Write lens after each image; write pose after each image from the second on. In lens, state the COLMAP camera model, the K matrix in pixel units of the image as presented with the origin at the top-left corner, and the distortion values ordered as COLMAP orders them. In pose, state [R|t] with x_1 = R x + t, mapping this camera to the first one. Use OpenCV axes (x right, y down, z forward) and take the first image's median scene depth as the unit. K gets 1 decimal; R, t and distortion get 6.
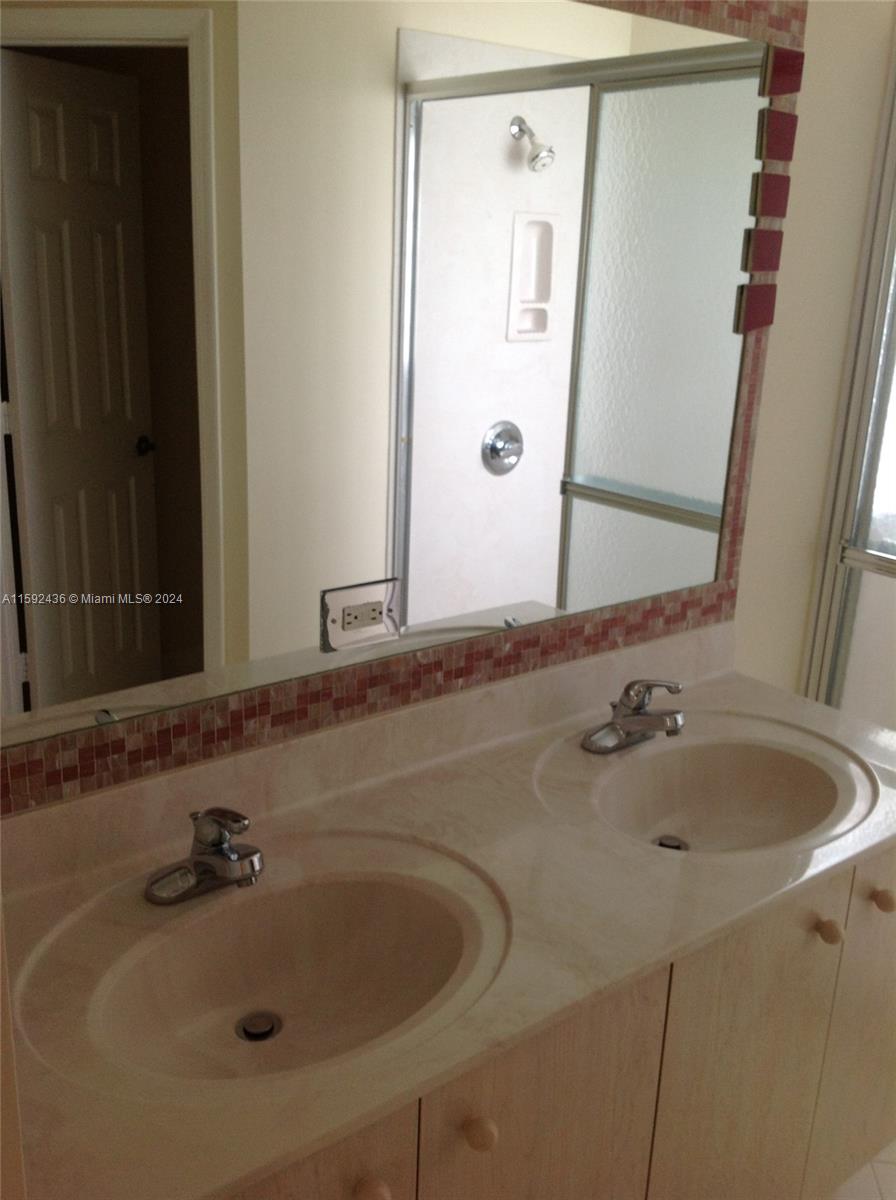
lens RADIAL K [[1180.8, 0, 448.0], [0, 1180.8, 600.0], [0, 0, 1]] dist [-0.004376, -0.004038]
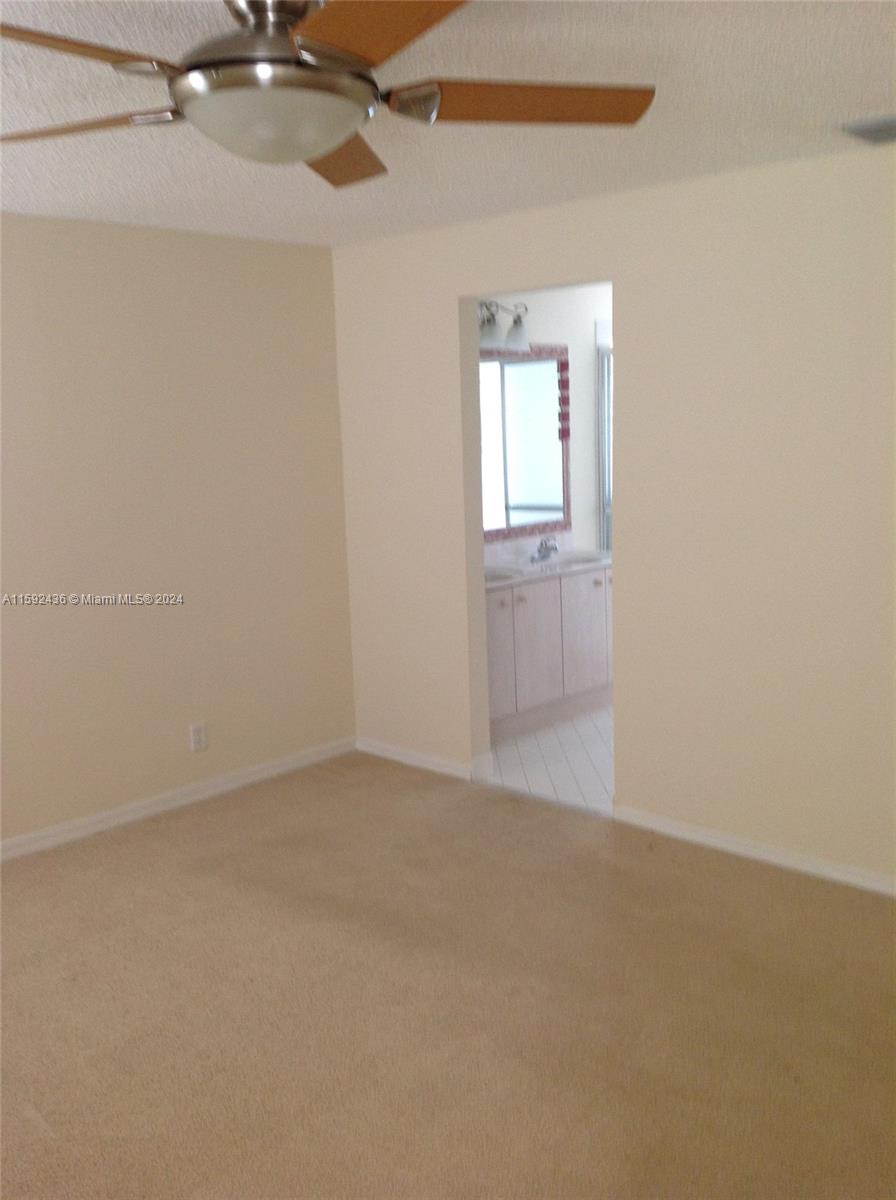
lens RADIAL K [[1213.7, 0, 448.0], [0, 1213.7, 600.0], [0, 0, 1]] dist [-0.005986, -0.003288]
pose [[0.988420, -0.100617, 0.113587, -0.495613], [0.116210, 0.983272, -0.140255, 0.649562], [-0.097575, 0.151831, 0.983578, -2.241302]]
